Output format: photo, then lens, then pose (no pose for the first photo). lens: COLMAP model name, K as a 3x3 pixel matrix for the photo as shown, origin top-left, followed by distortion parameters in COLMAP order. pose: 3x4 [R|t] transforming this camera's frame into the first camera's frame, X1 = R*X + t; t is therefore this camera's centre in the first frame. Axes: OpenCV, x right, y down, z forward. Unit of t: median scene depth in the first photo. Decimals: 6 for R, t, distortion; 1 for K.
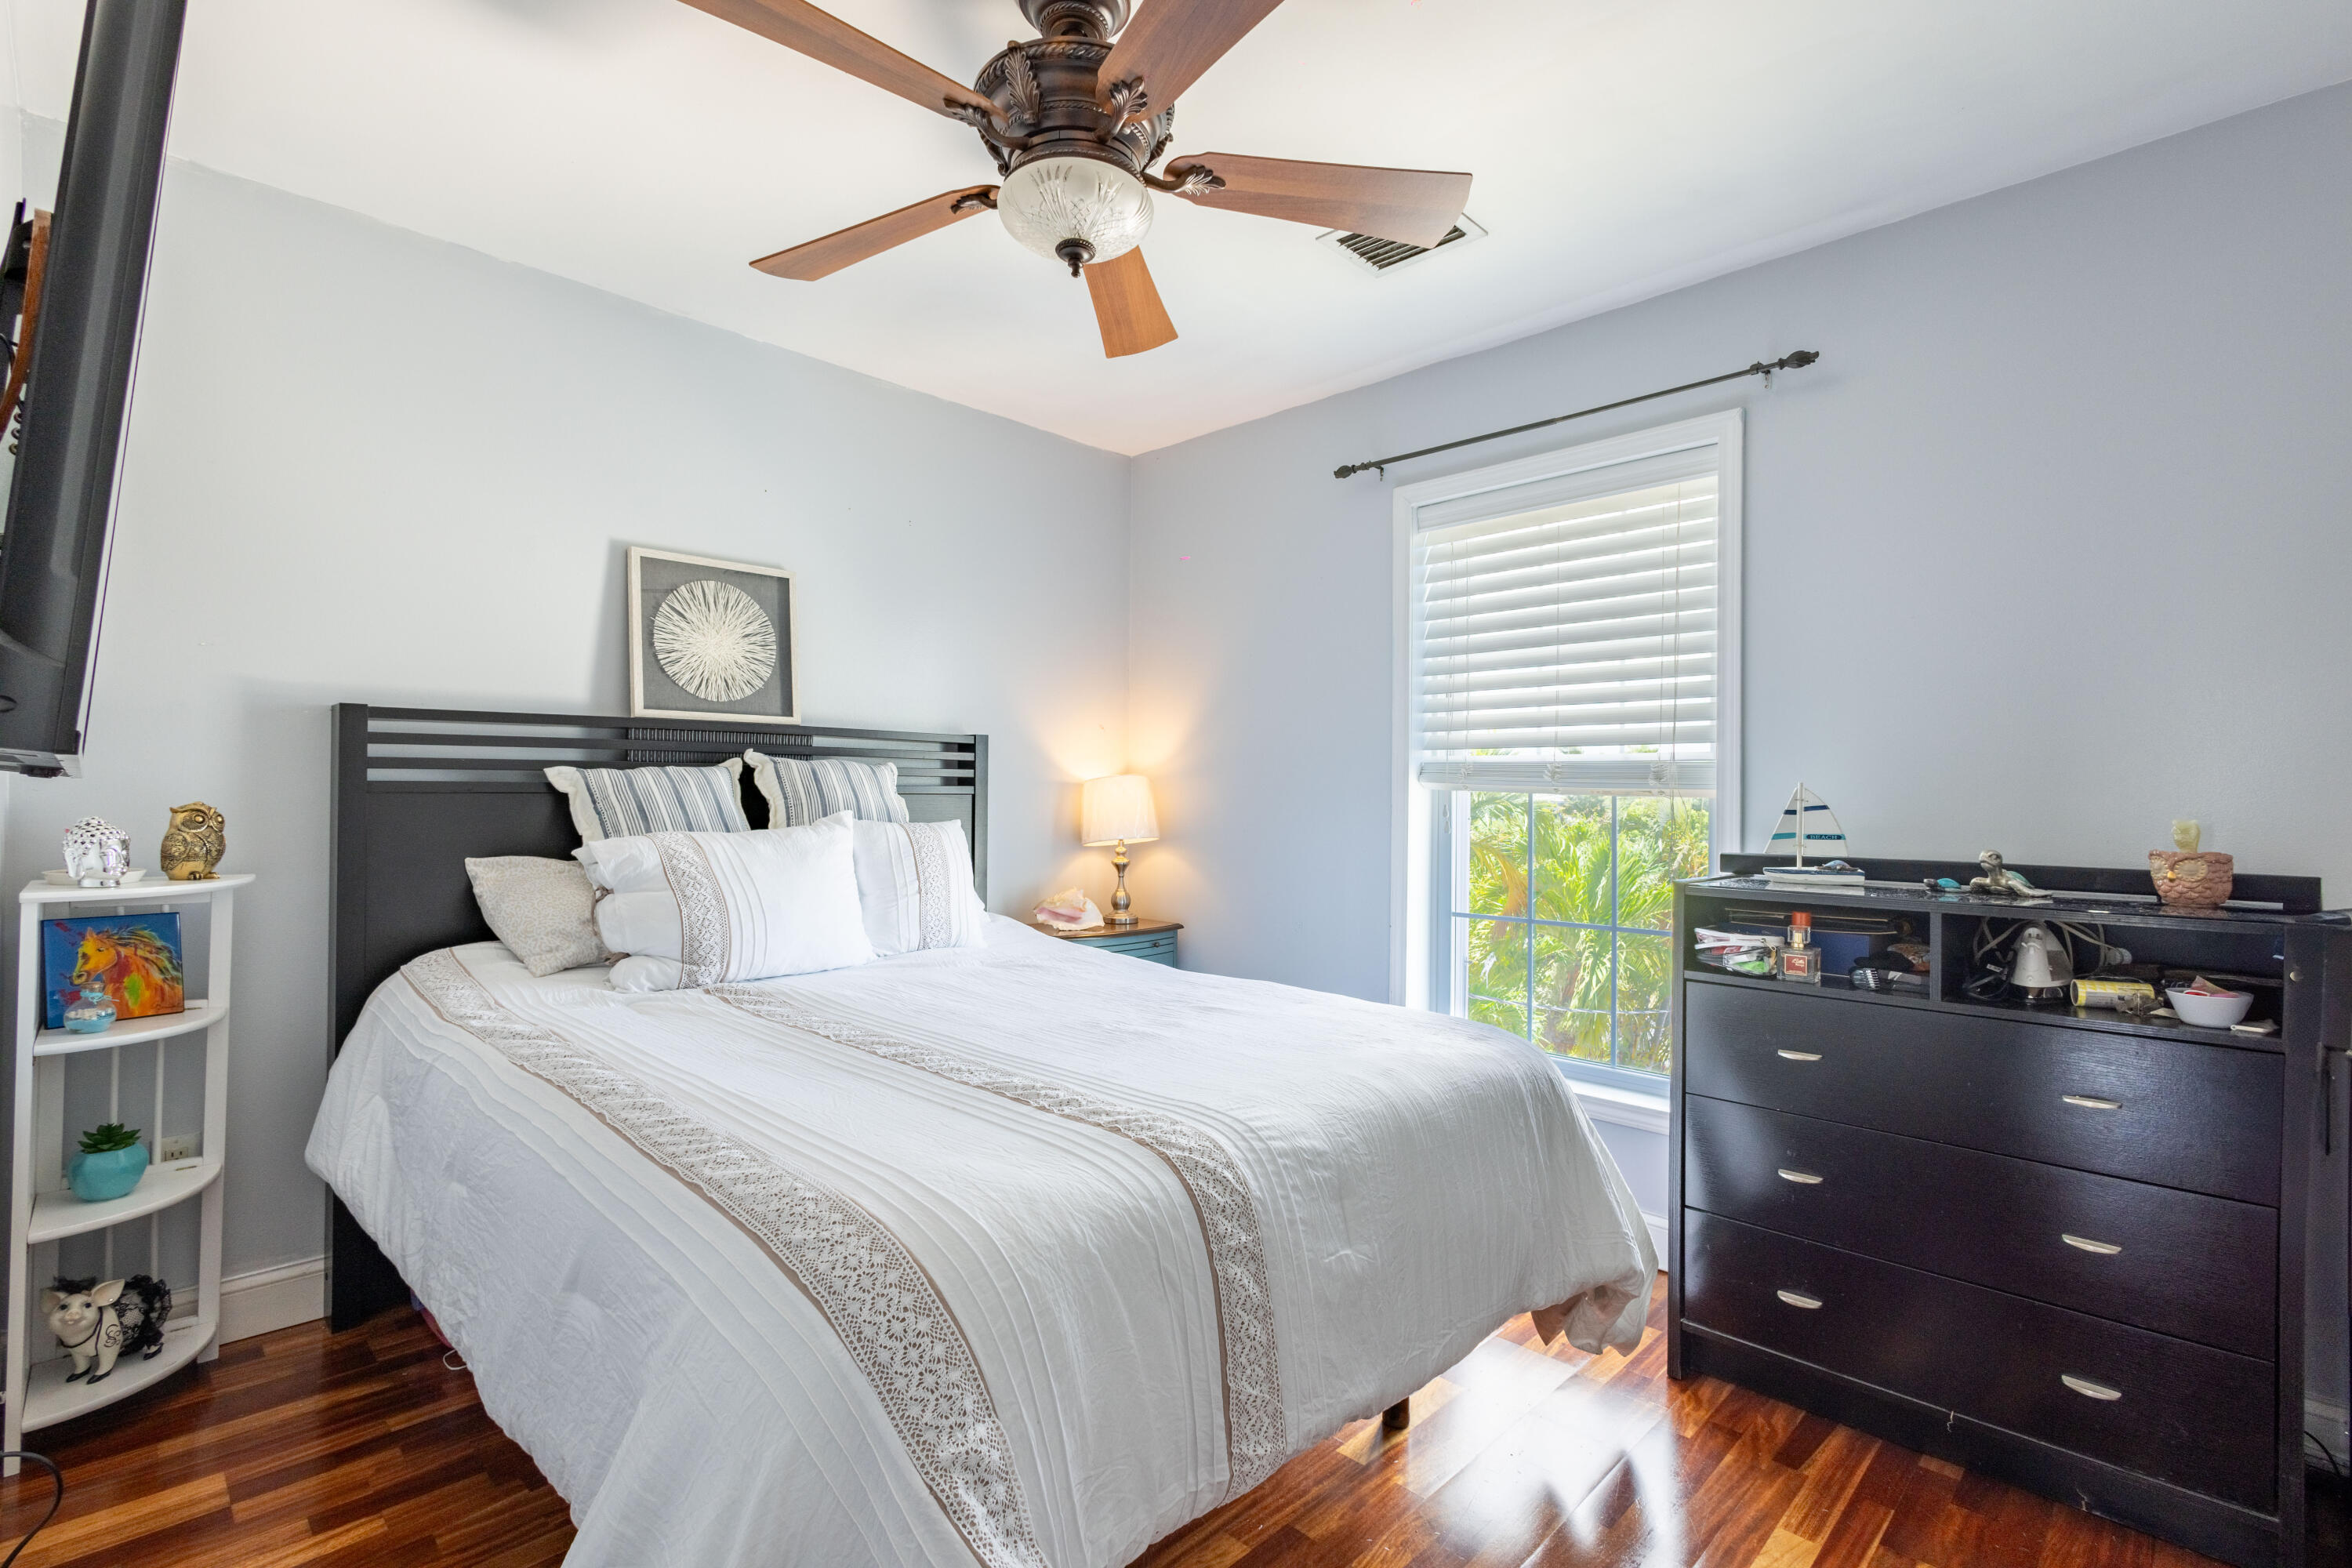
lens RADIAL K [[1076.3, 0, 1176.0], [0, 1076.3, 784.0], [0, 0, 1]] dist [0.010602, -0.001968]
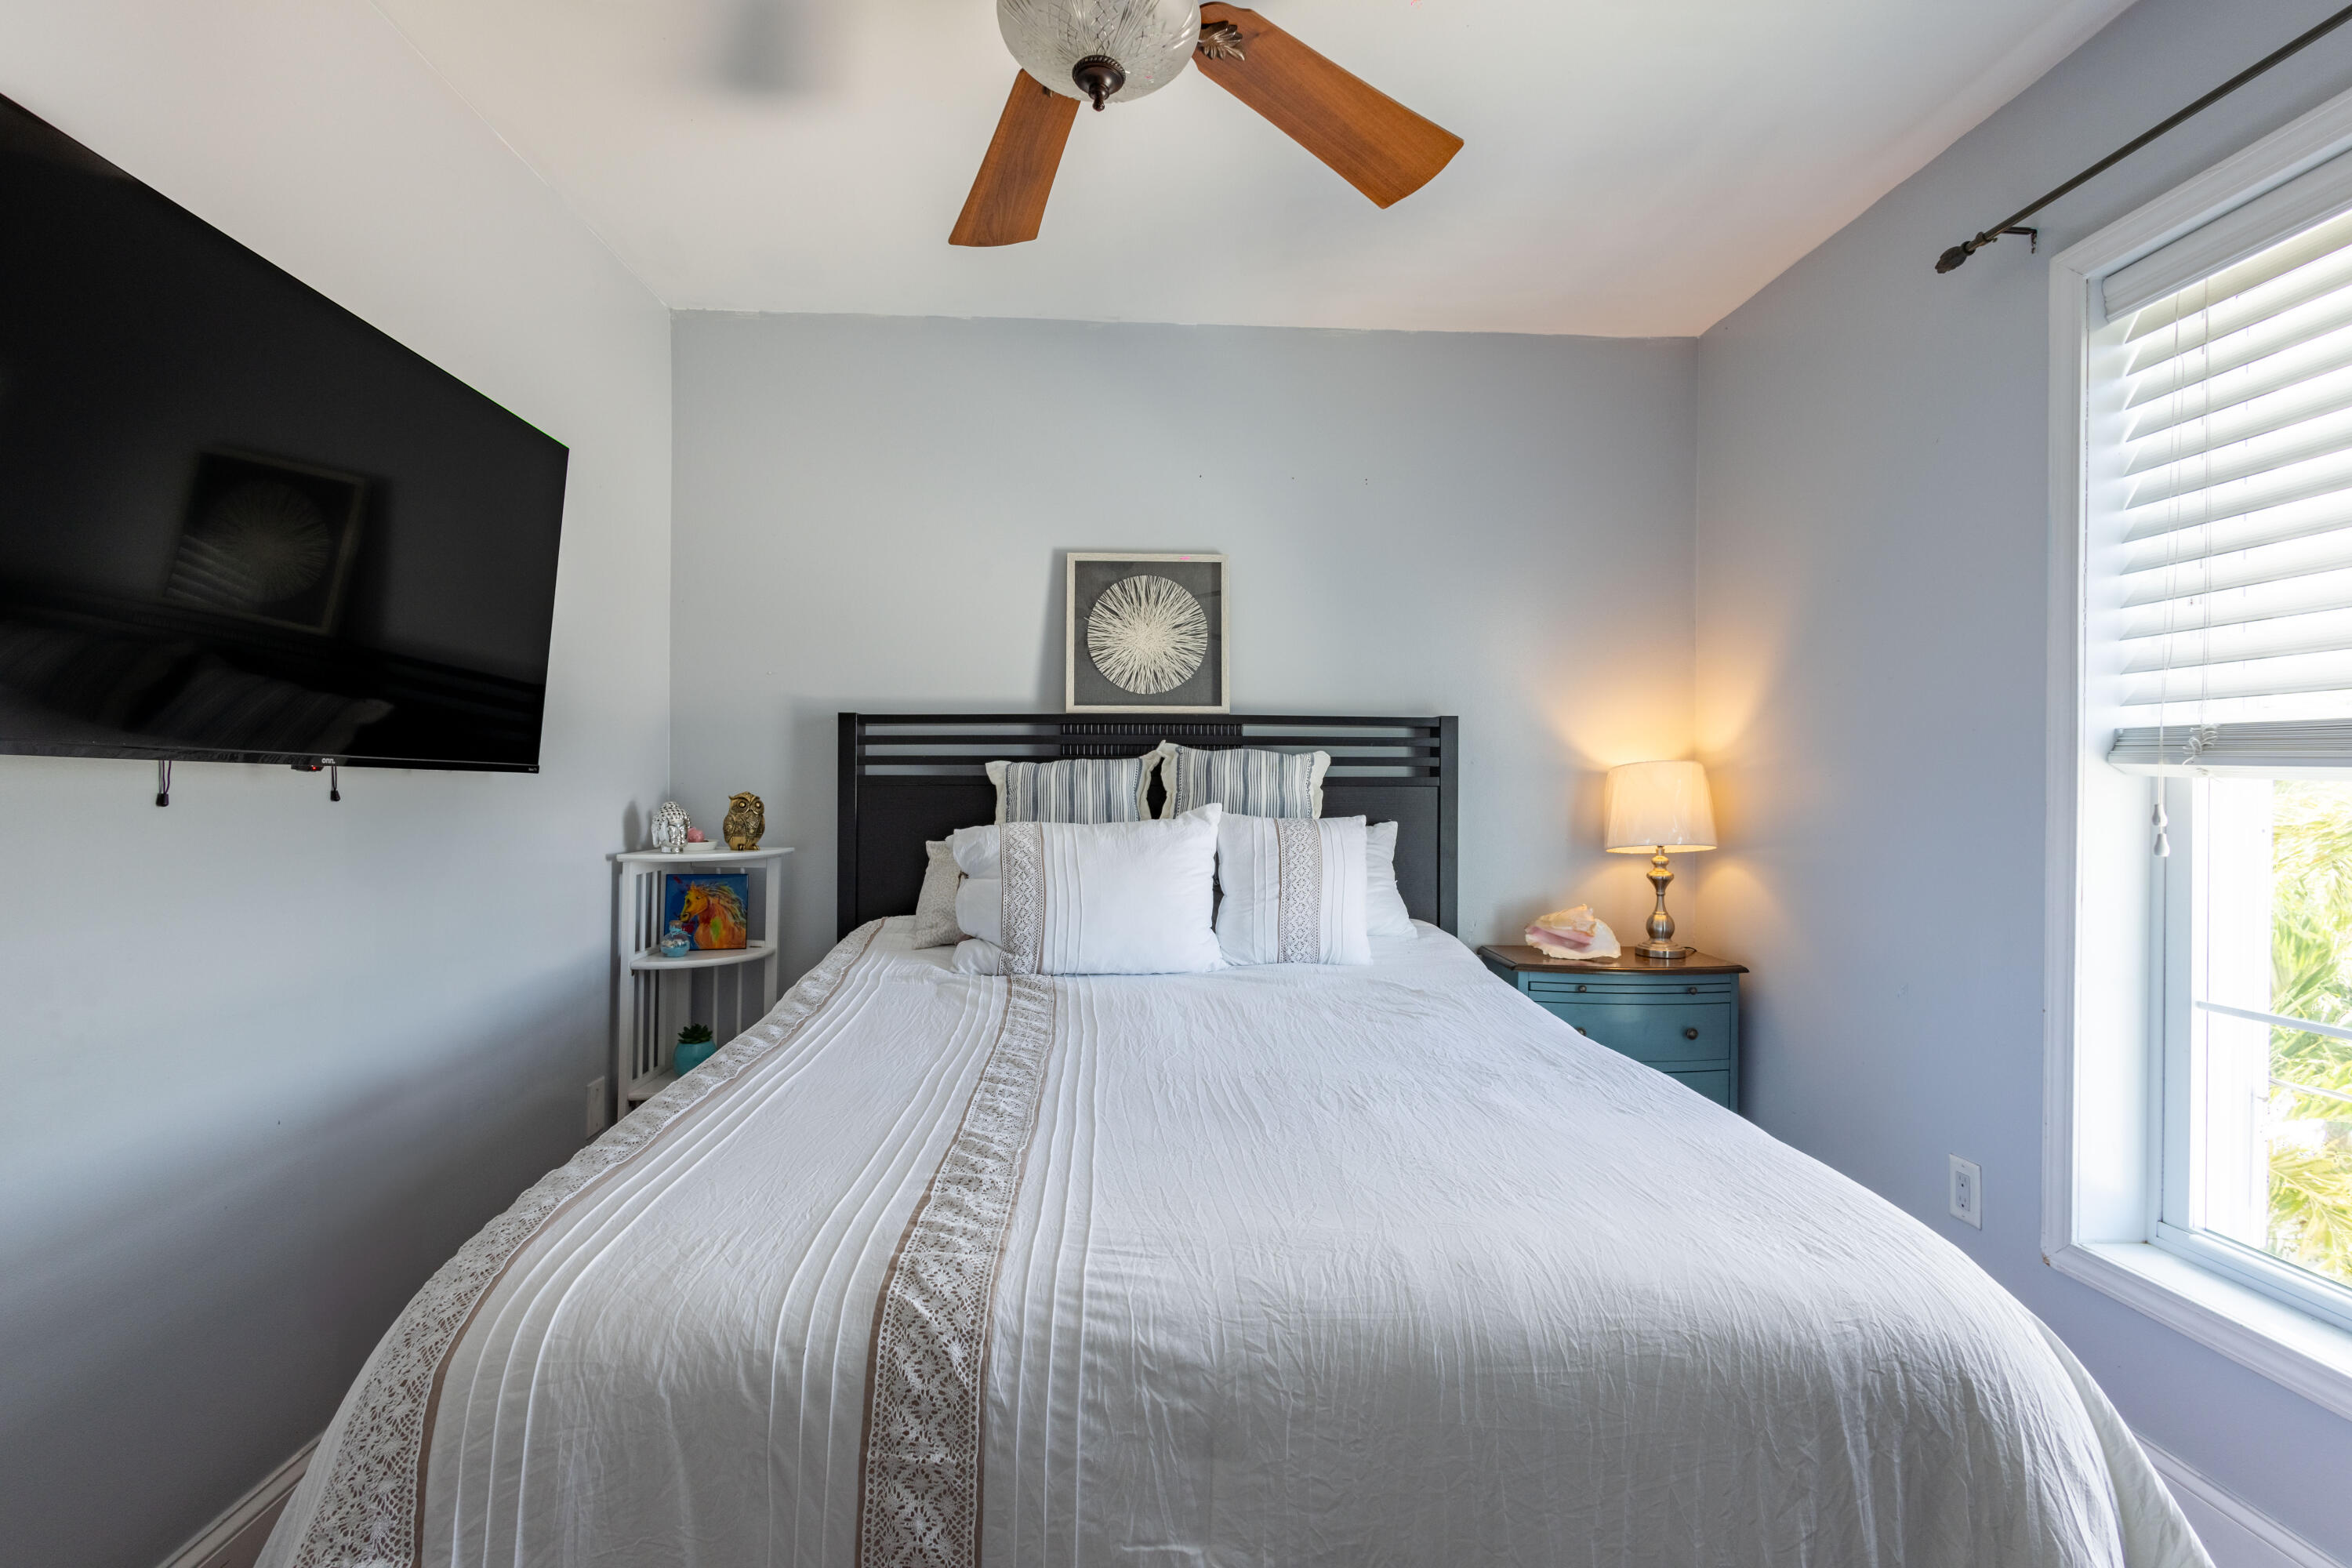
lens RADIAL K [[1076.3, 0, 1176.0], [0, 1076.3, 784.0], [0, 0, 1]] dist [0.010602, -0.001968]
pose [[0.737999, -0.002937, -0.674796, 0.287885], [0.005936, 0.999980, 0.002139, 0.005680], [0.674776, -0.005584, 0.738002, 0.288807]]
